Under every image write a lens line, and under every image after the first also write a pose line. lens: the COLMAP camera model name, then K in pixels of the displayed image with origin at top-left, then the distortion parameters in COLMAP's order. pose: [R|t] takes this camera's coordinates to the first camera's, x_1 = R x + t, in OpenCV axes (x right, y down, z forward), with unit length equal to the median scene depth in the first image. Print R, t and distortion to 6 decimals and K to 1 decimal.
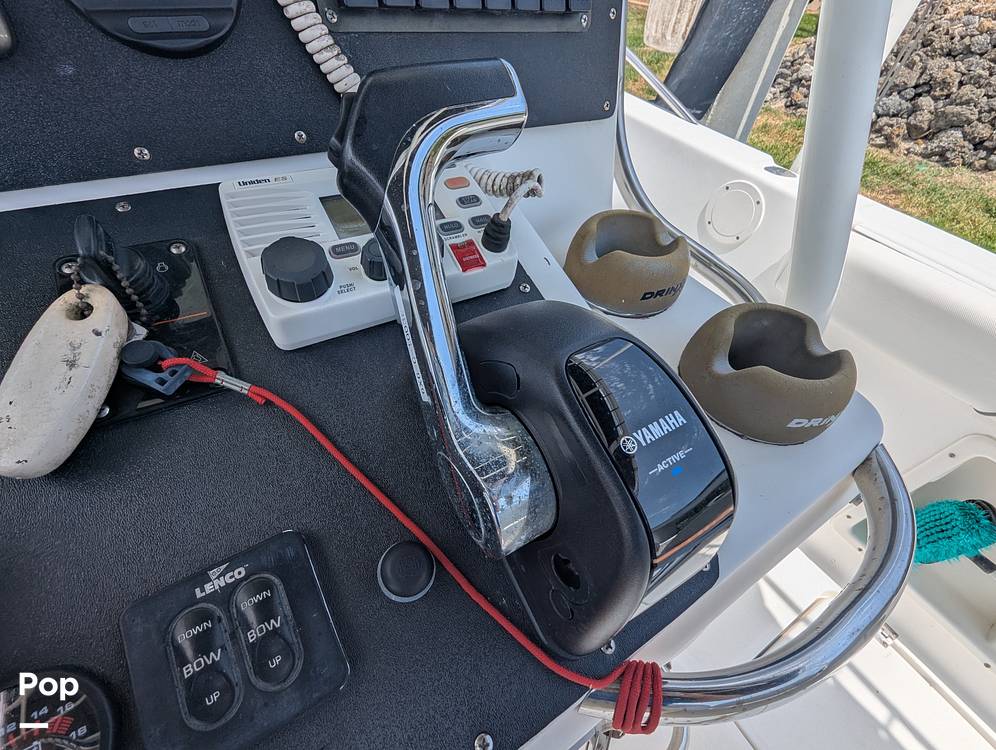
lens RADIAL K [[410.4, 0, 504.0], [0, 410.4, 388.1], [0, 0, 1]] dist [0.000477, -0.000125]
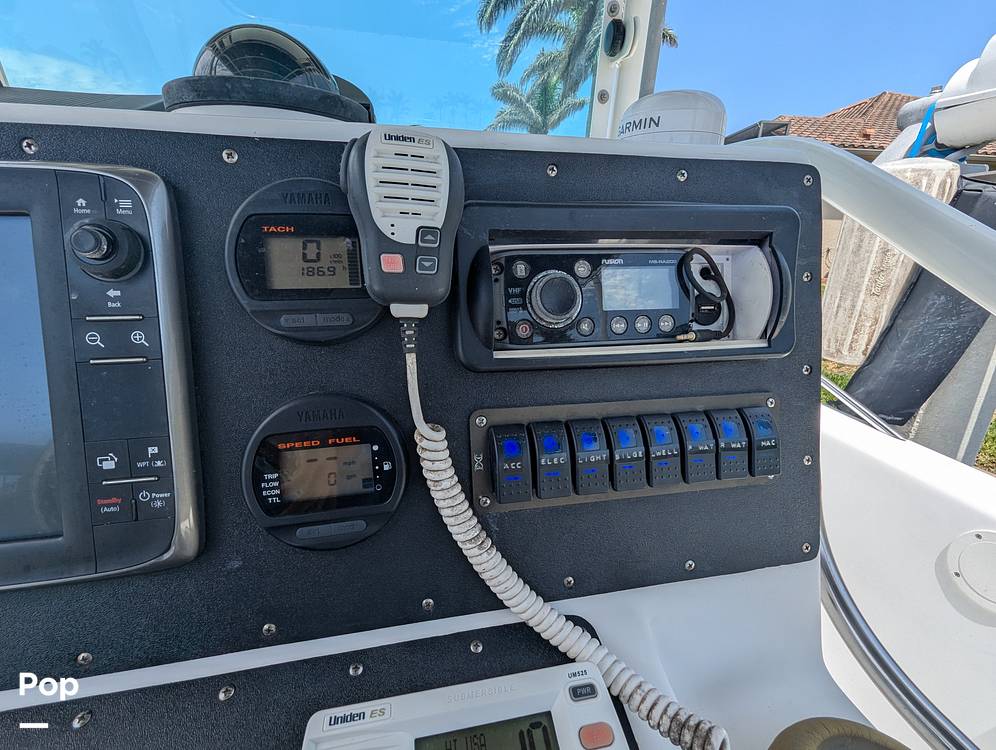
lens RADIAL K [[418.6, 0, 500.2], [0, 418.6, 388.4], [0, 0, 1]] dist [0.001924, -0.000092]
pose [[0.936543, 0.058526, -0.345632, -0.069741], [-0.220487, 0.864862, -0.450997, -0.854730], [0.272530, 0.498586, 0.822885, 0.055296]]
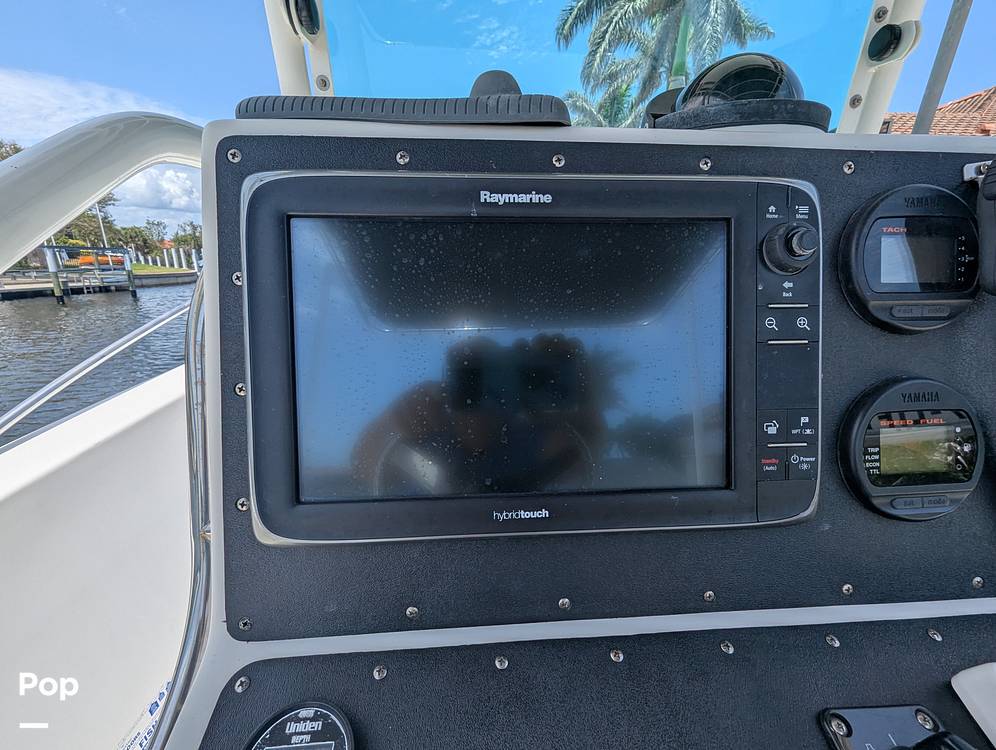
lens RADIAL K [[420.6, 0, 499.3], [0, 420.6, 387.3], [0, 0, 1]] dist [0.000497, -0.000255]
pose [[0.882009, 0.082124, -0.464021, -1.416722], [-0.308921, 0.844354, -0.437760, -0.291734], [0.355847, 0.529454, 0.770098, -0.528191]]
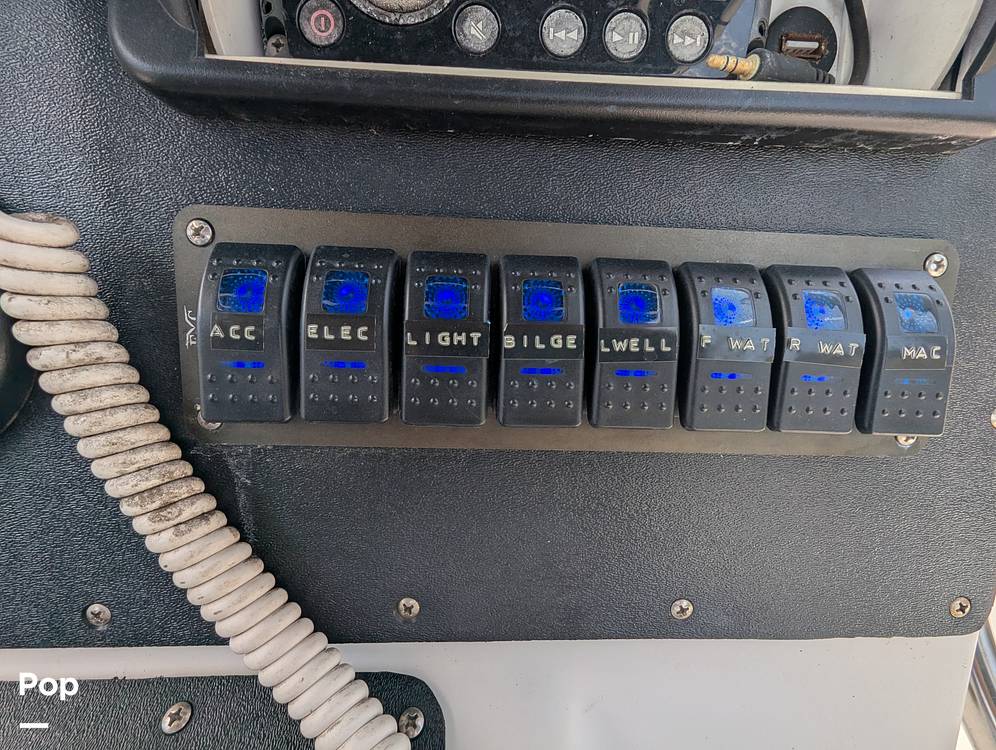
lens RADIAL K [[410.4, 0, 504.0], [0, 410.4, 388.1], [0, 0, 1]] dist [0.000477, -0.000125]
pose [[0.872270, 0.170757, -0.458245, 0.066357], [-0.350682, 0.871510, -0.342771, -1.097149], [0.340834, 0.459687, 0.820073, 0.893717]]
